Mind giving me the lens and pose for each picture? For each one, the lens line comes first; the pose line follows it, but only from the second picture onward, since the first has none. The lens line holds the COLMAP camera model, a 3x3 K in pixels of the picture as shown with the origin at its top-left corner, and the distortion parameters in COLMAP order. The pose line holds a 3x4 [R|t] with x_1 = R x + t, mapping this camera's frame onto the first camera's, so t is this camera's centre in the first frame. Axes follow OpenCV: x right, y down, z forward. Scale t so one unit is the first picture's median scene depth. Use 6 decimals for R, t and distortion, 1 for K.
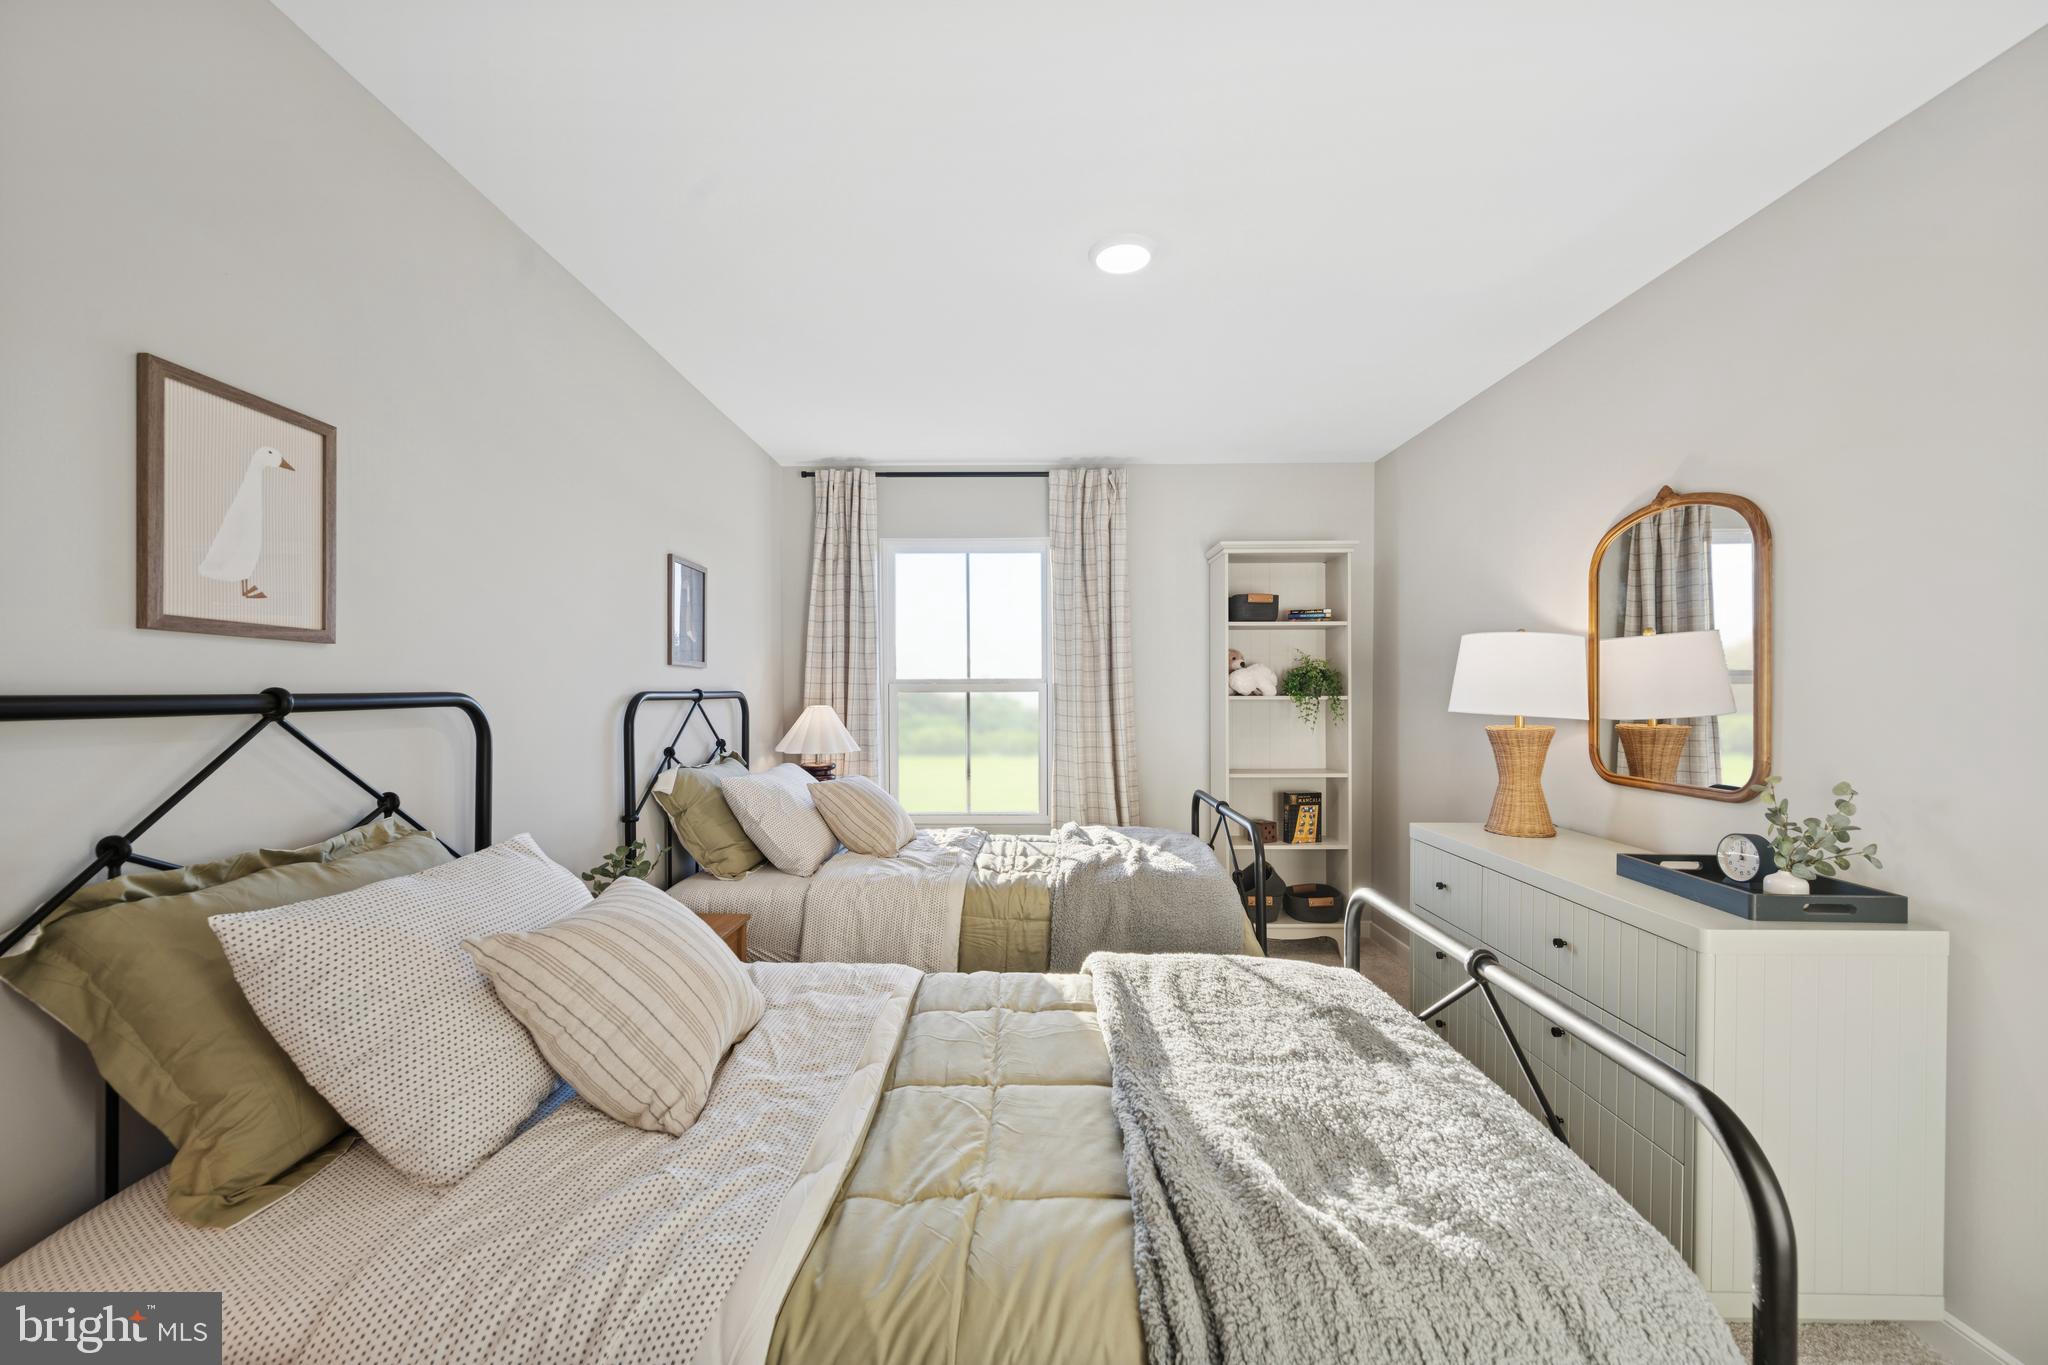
lens RADIAL K [[805.8, 0, 1023.4], [0, 805.8, 691.0], [0, 0, 1]] dist [0.000516, -0.000200]
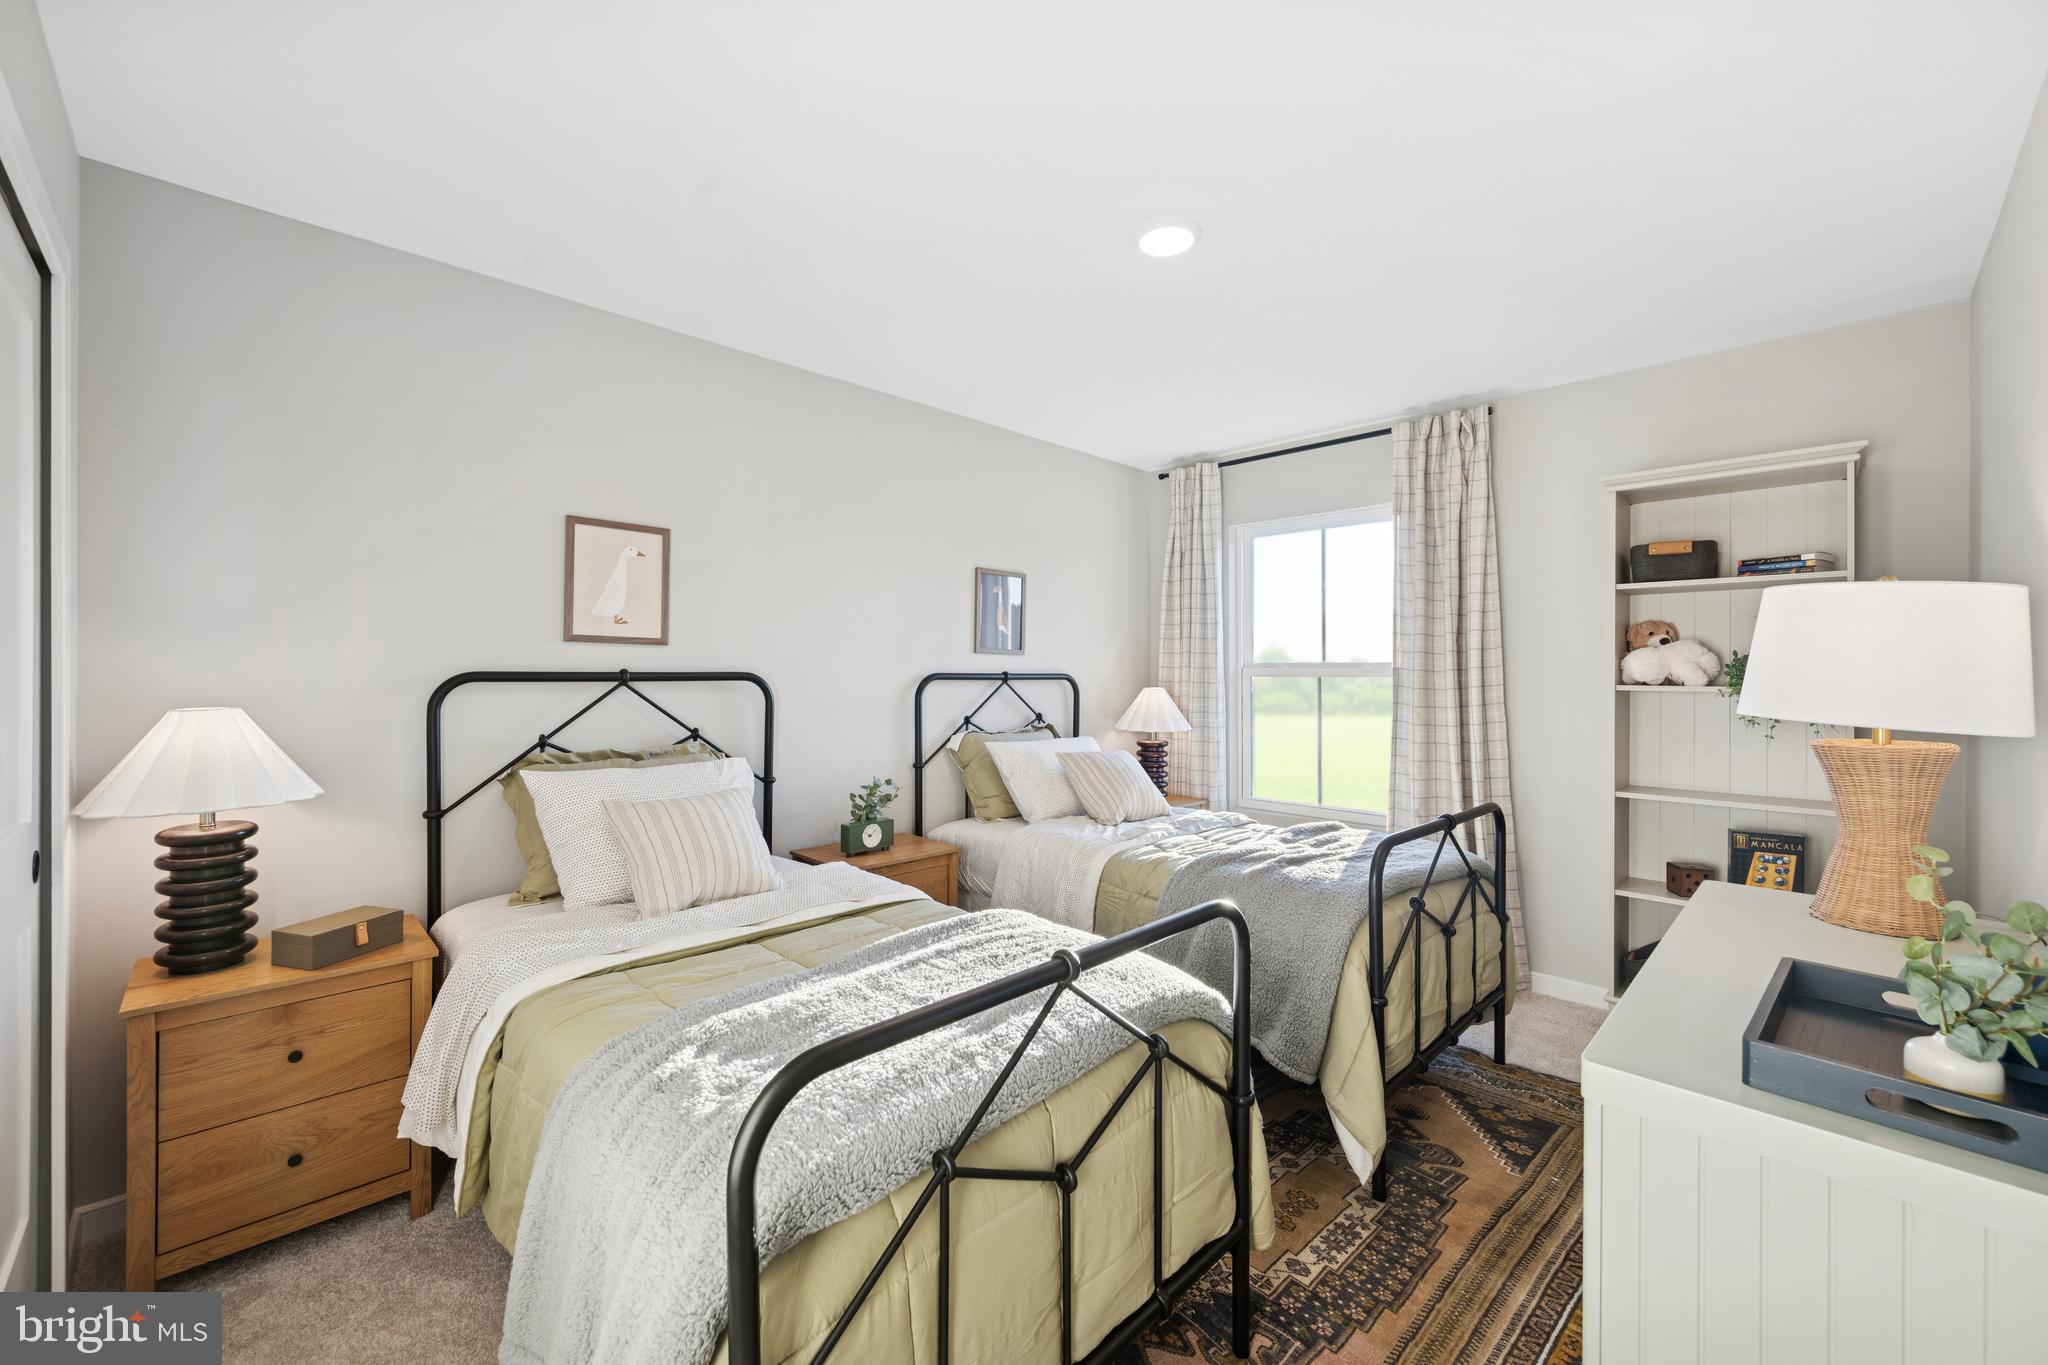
lens RADIAL K [[803.1, 0, 1015.6], [0, 803.1, 669.4], [0, 0, 1]] dist [0.000919, 0.000044]
pose [[0.706389, 0.003555, -0.707815, 0.598031], [-0.008423, 0.999959, -0.003384, -0.002021], [0.707773, 0.008352, 0.706390, 0.148522]]
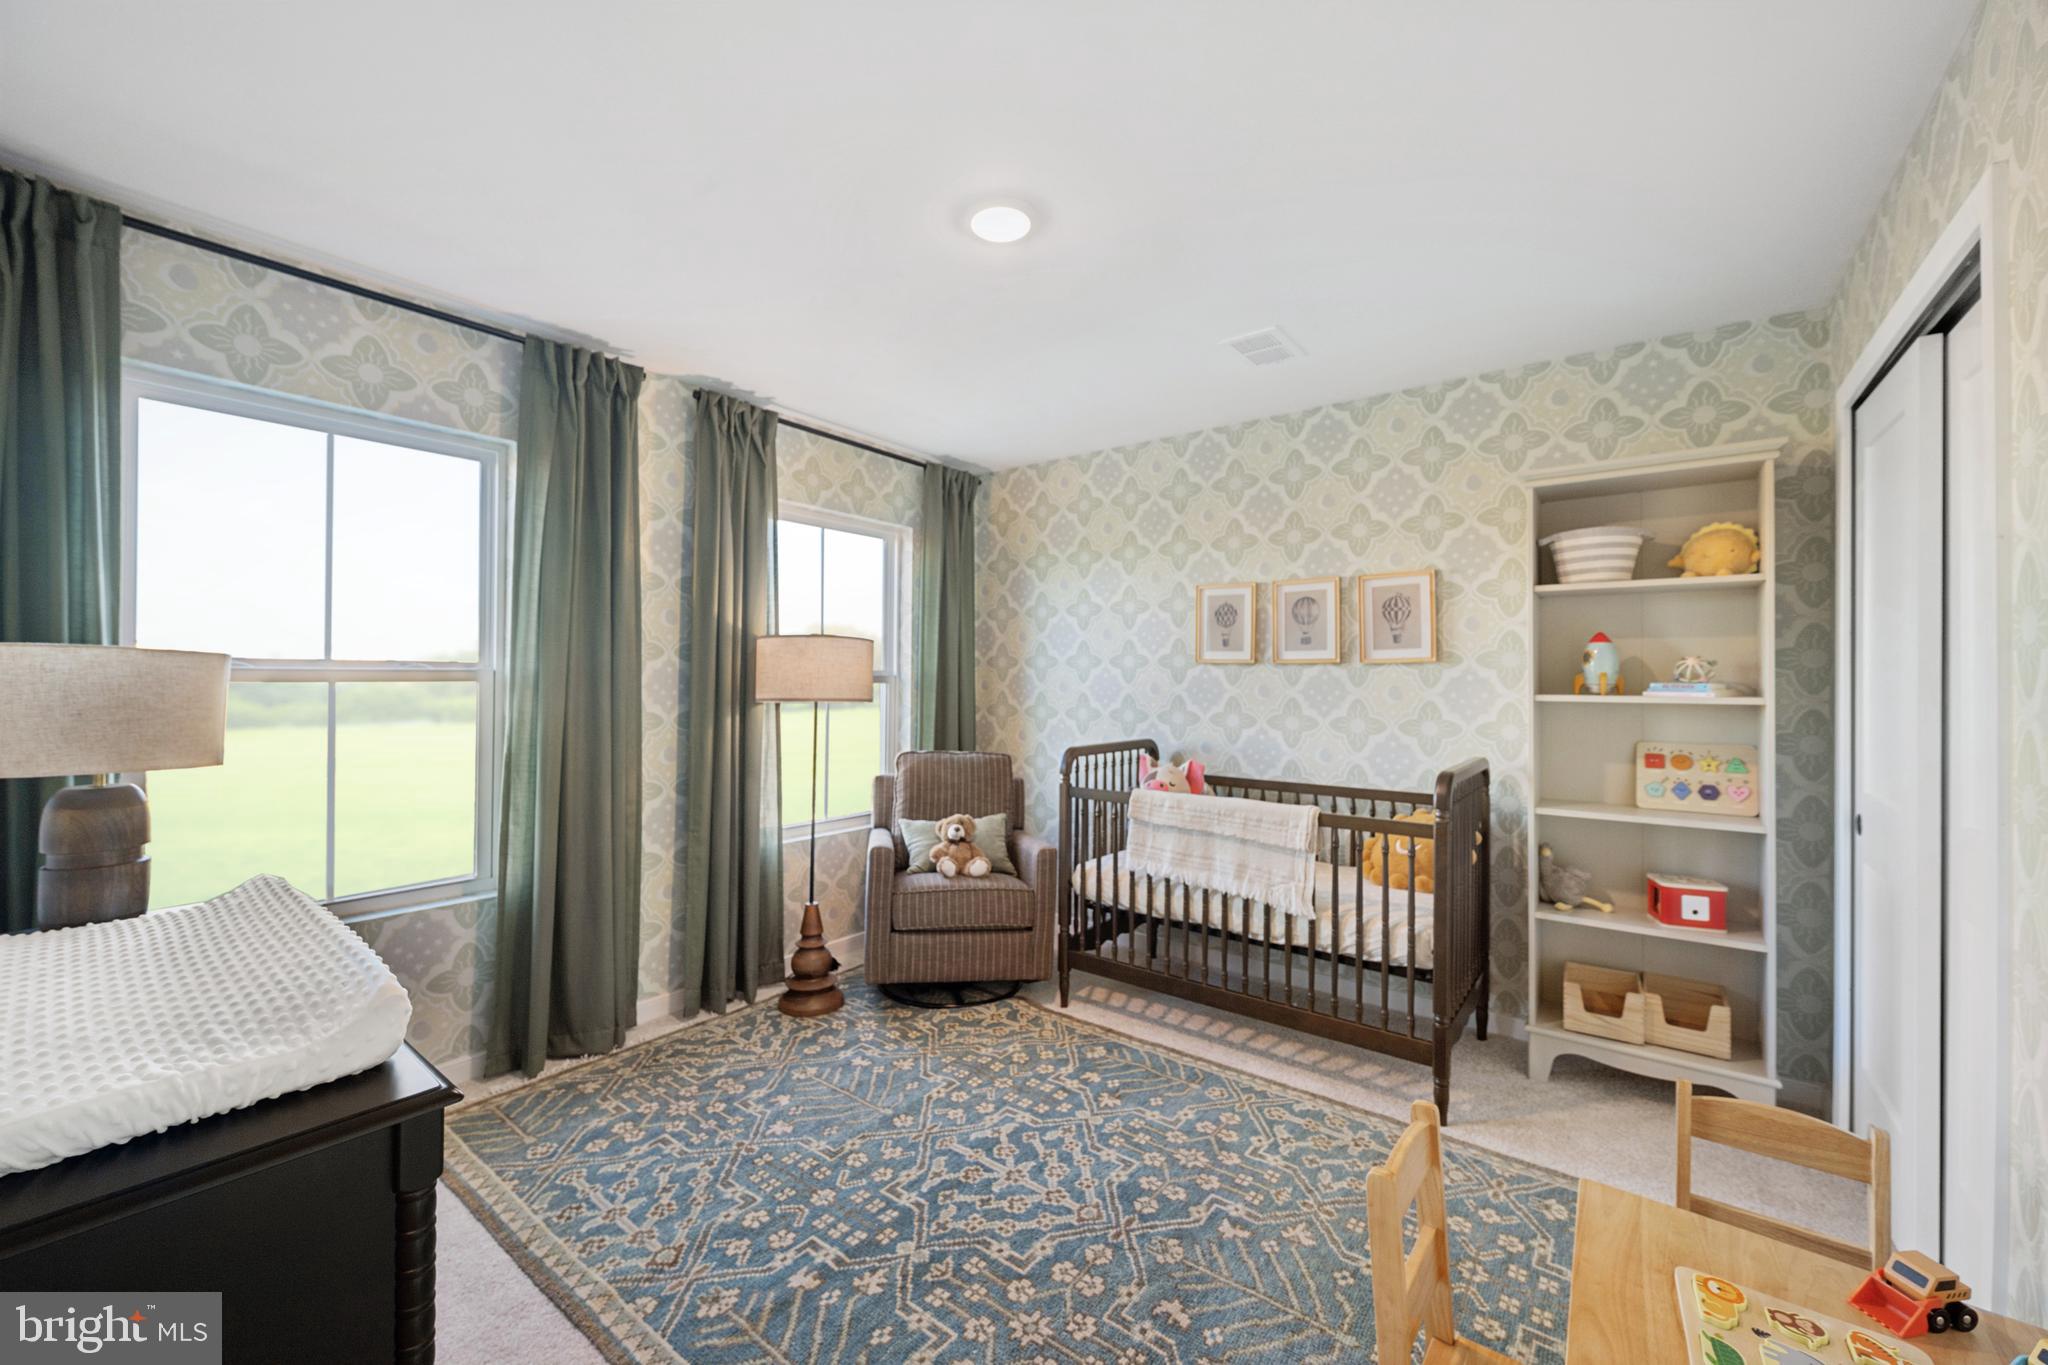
lens RADIAL K [[805.8, 0, 1023.4], [0, 805.8, 691.0], [0, 0, 1]] dist [0.000516, -0.000200]
pose [[0.607604, -0.004107, 0.794229, -0.395864], [-0.004021, 0.999958, 0.008247, 0.001283], [-0.794230, -0.008205, 0.607562, 0.486508]]
